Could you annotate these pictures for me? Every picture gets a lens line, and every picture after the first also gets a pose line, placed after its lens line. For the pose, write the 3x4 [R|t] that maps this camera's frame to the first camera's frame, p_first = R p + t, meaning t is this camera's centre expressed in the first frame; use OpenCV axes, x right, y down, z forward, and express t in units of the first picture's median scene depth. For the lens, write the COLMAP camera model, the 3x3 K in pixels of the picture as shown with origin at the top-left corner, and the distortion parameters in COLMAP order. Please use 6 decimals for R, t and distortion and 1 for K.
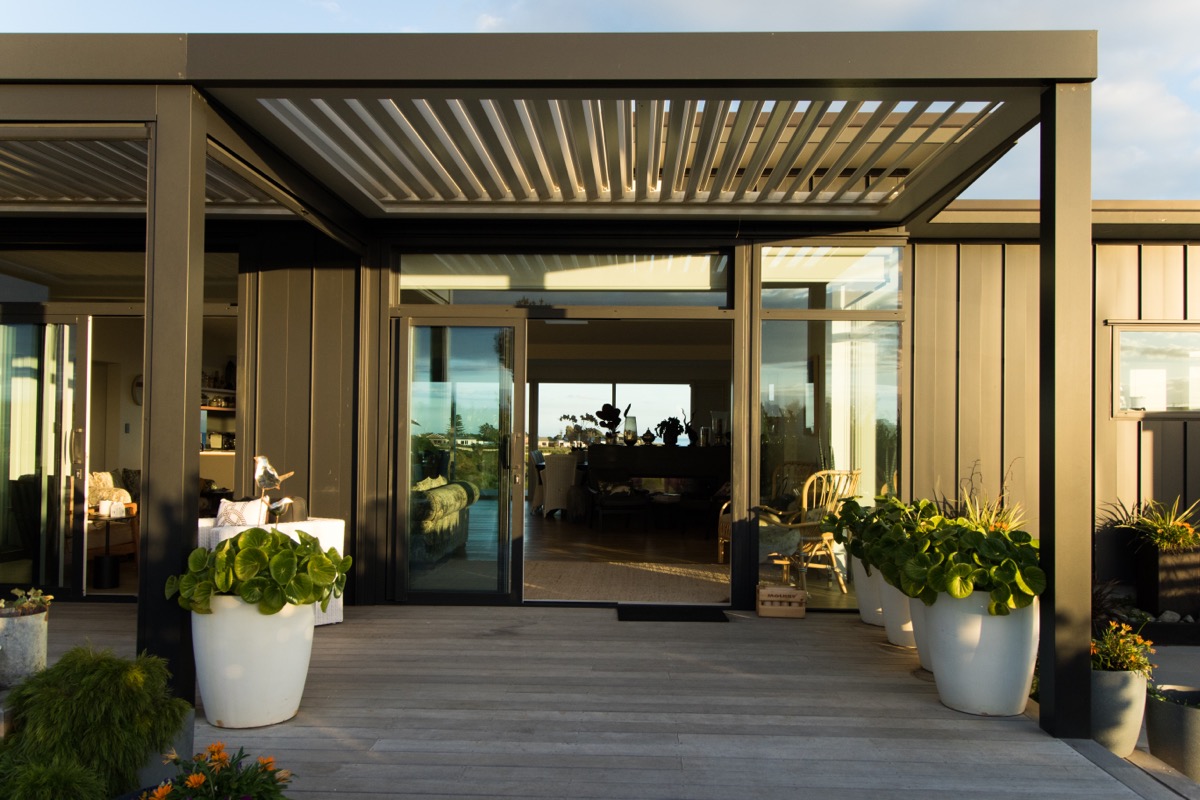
lens RADIAL K [[941.7, 0, 607.9], [0, 941.7, 414.4], [0, 0, 1]] dist [0.015442, -0.004438]
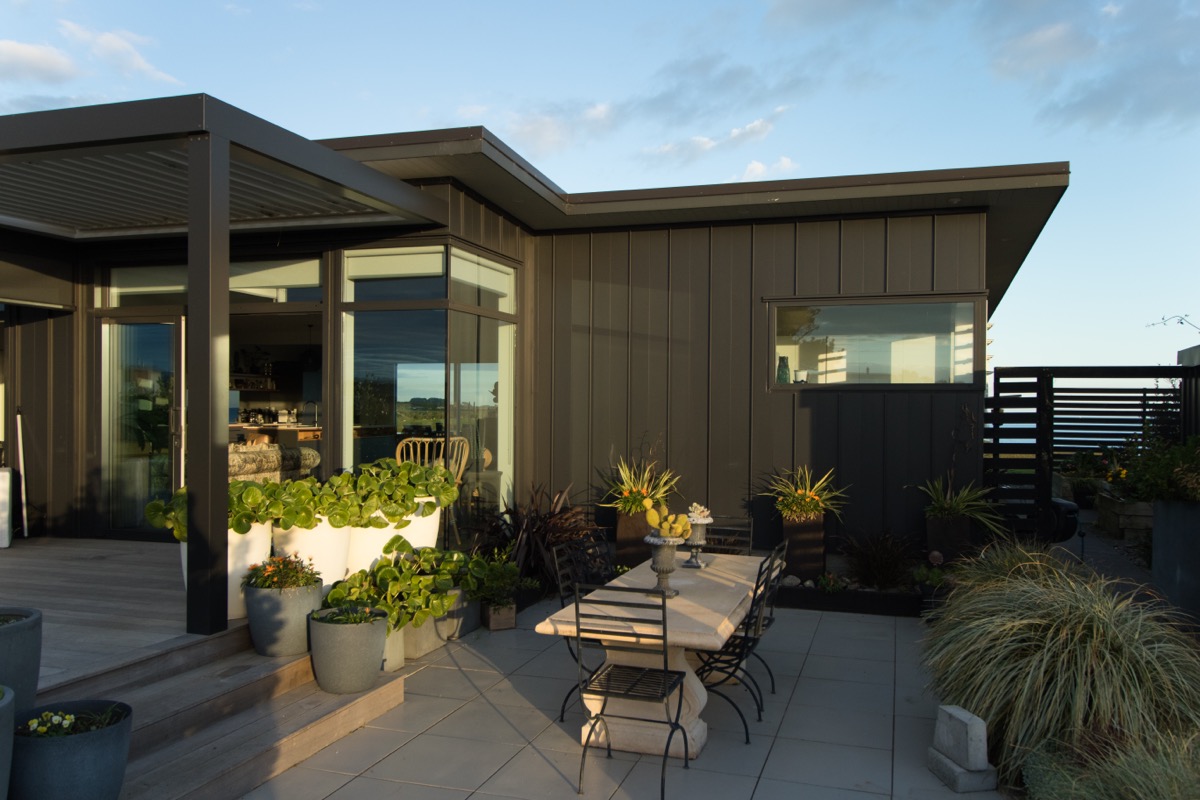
lens RADIAL K [[941.7, 0, 607.9], [0, 941.7, 414.4], [0, 0, 1]] dist [0.015442, -0.004438]
pose [[0.960872, -0.001365, -0.276989, 1.331448], [0.007661, 0.999736, 0.021649, 0.011503], [0.276886, -0.022924, 0.960629, -0.099289]]
